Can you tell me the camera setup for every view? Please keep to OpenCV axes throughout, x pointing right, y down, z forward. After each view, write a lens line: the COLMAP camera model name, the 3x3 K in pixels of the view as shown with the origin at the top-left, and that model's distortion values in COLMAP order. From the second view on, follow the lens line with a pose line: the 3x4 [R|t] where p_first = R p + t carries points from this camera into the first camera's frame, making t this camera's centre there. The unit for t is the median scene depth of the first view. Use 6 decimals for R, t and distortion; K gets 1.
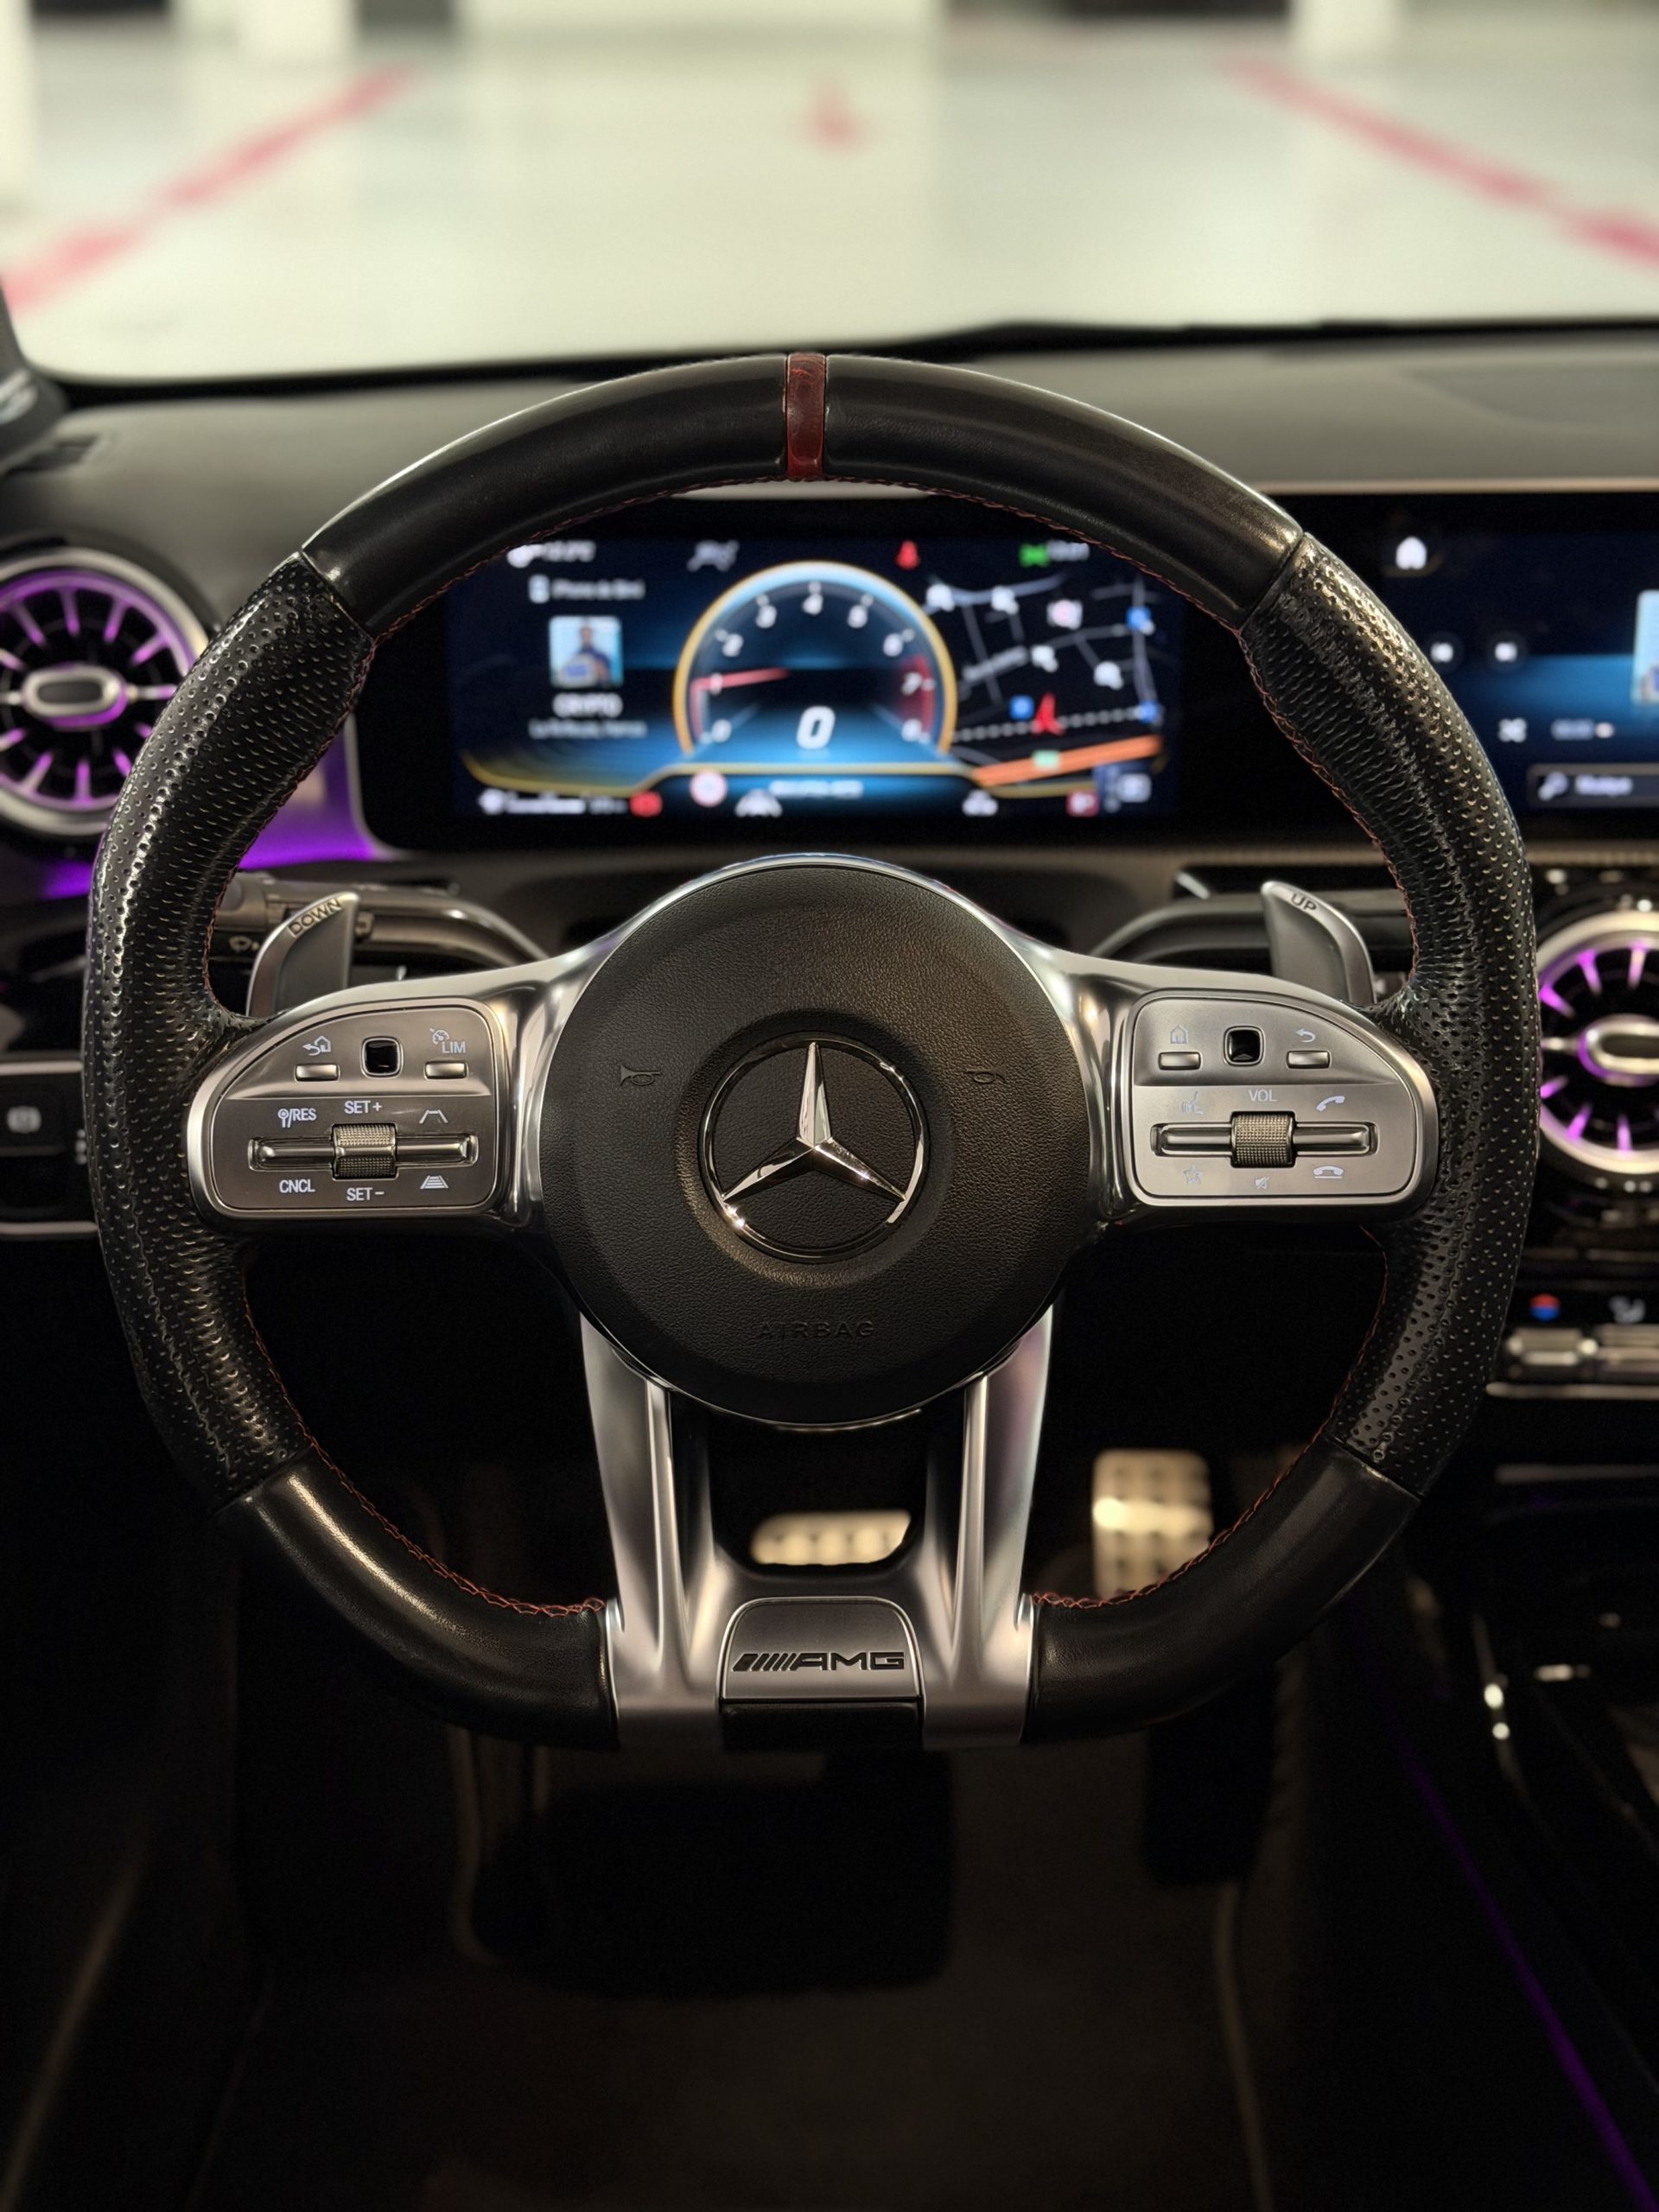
lens RADIAL K [[3119.6, 0, 828.5], [0, 3119.6, 1108.0], [0, 0, 1]] dist [0.129928, 0.000000]
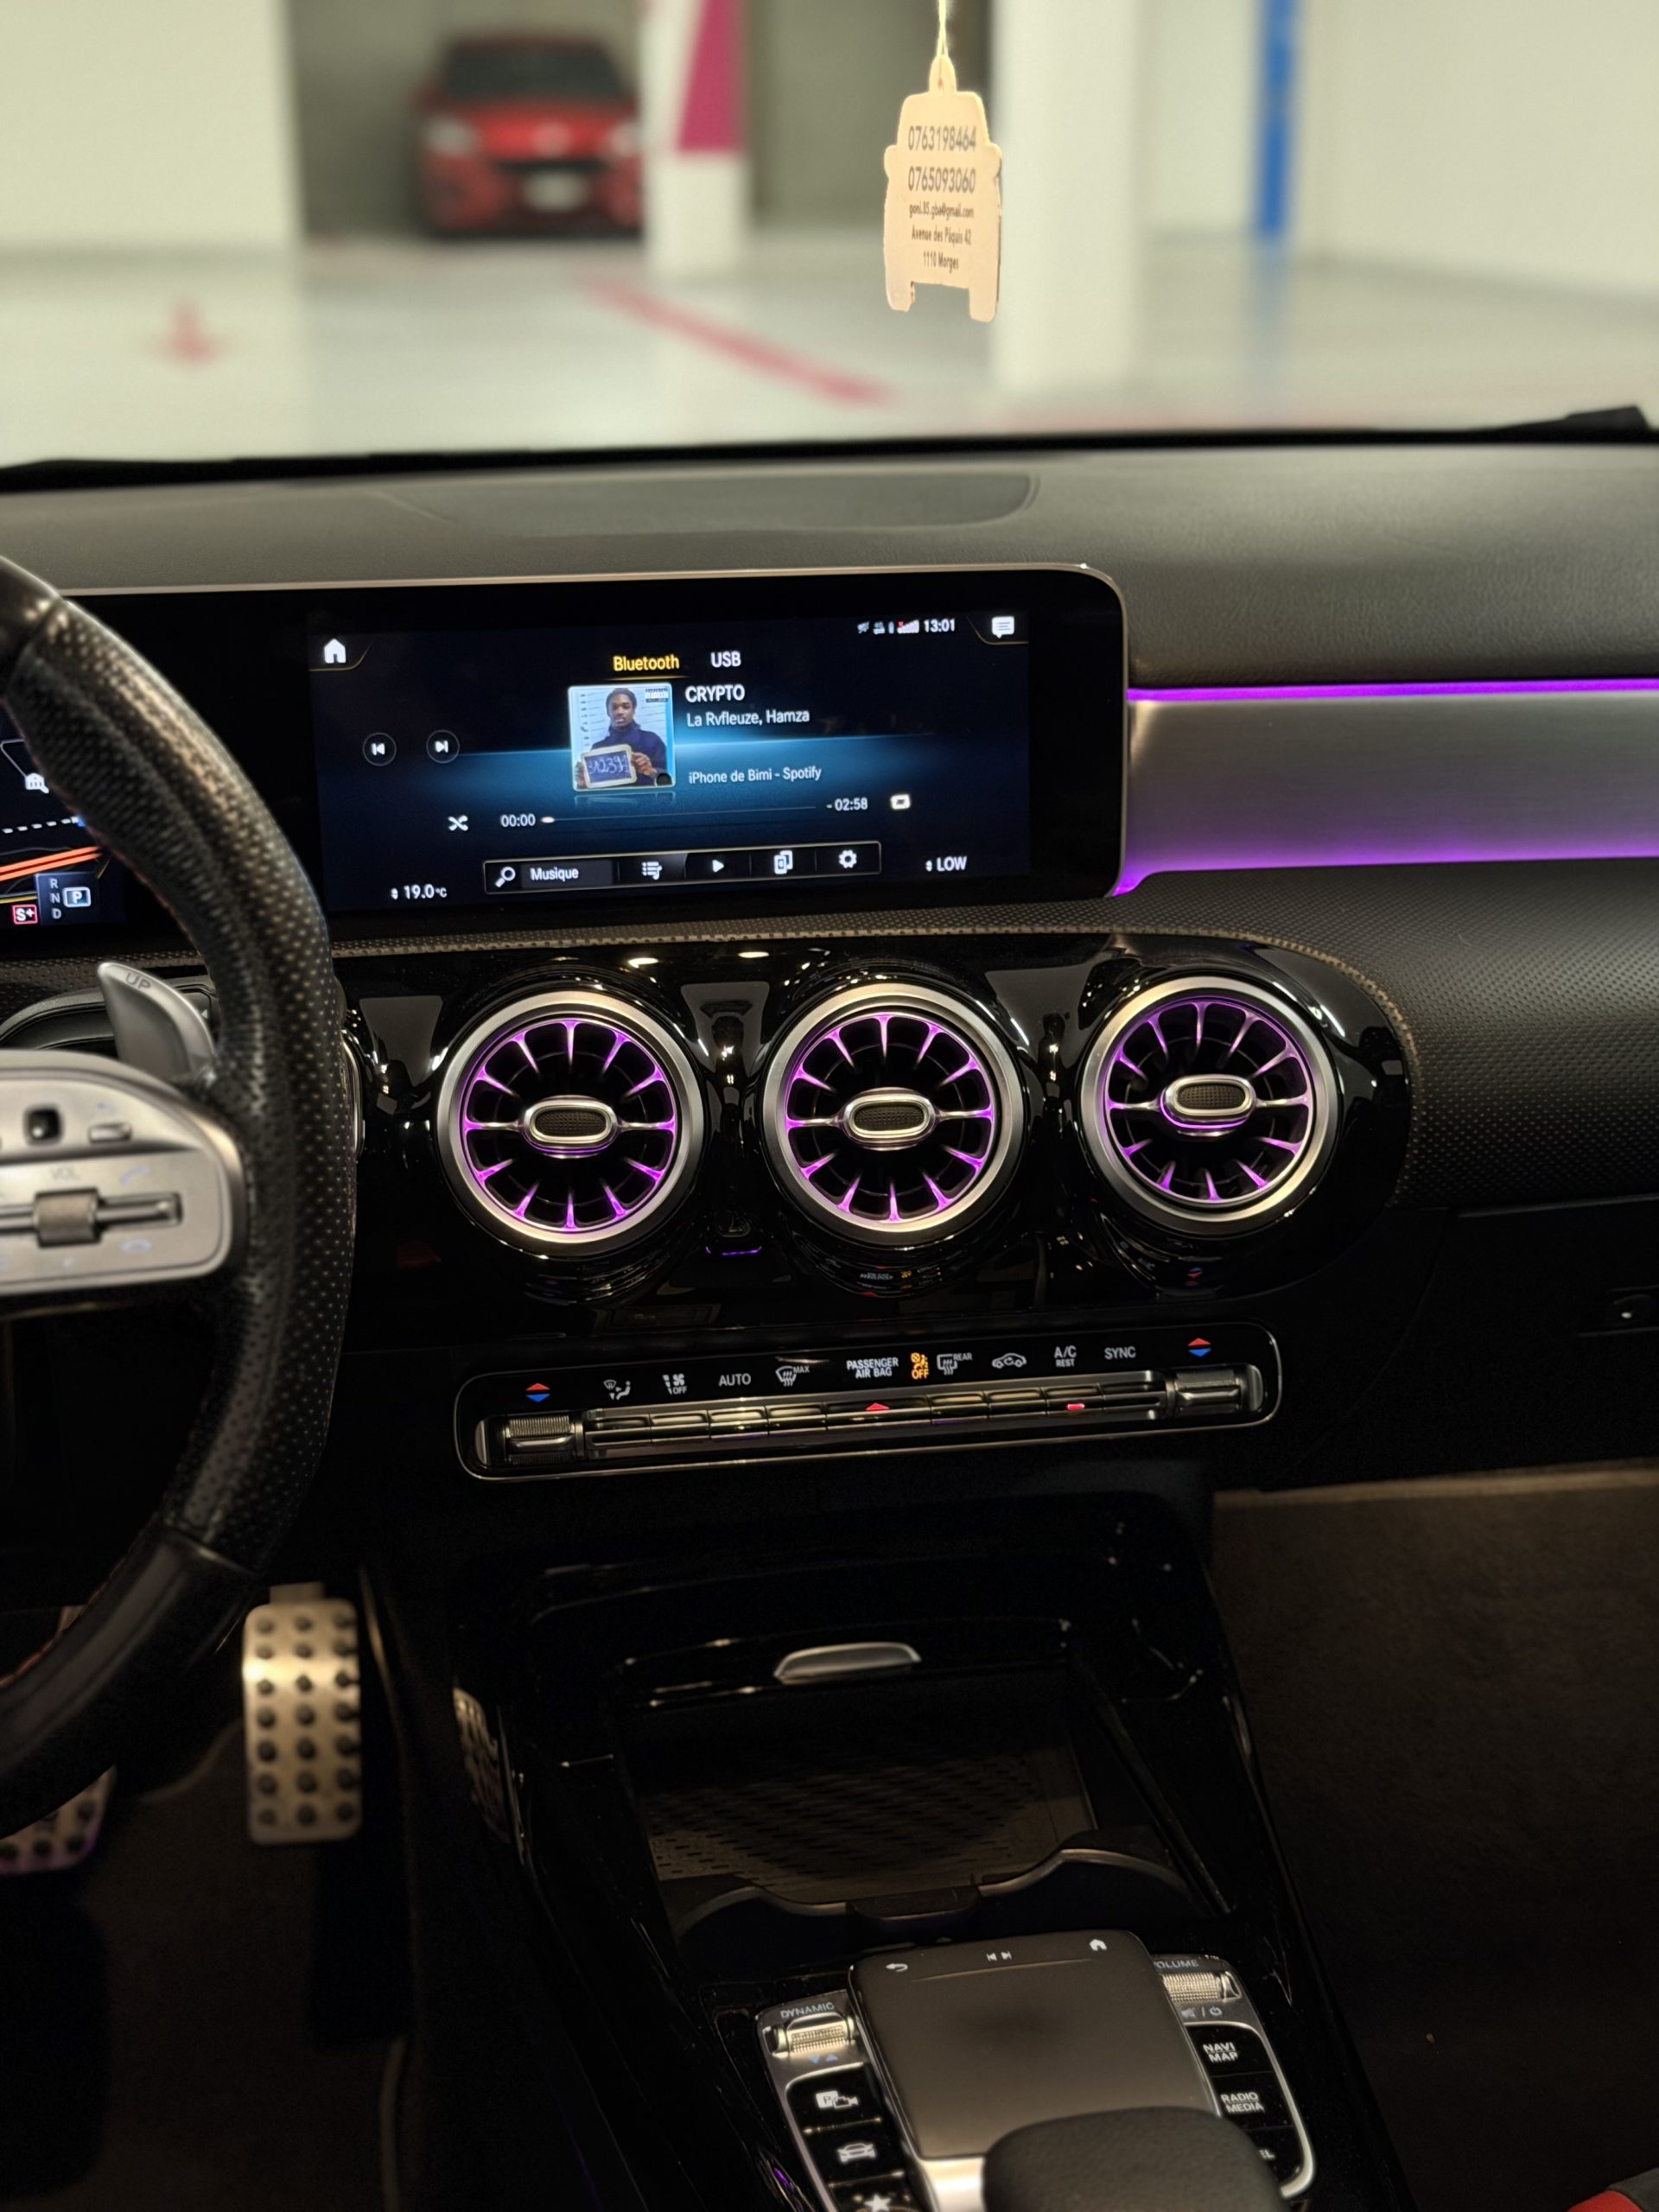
lens RADIAL K [[3119.6, 0, 824.7], [0, 3119.6, 1114.2], [0, 0, 1]] dist [0.129928, 0.000000]
pose [[0.984035, -0.063983, 0.166076, 0.162566], [0.074402, 0.995581, -0.057289, 0.039908], [-0.161677, 0.068731, 0.984447, -0.003333]]
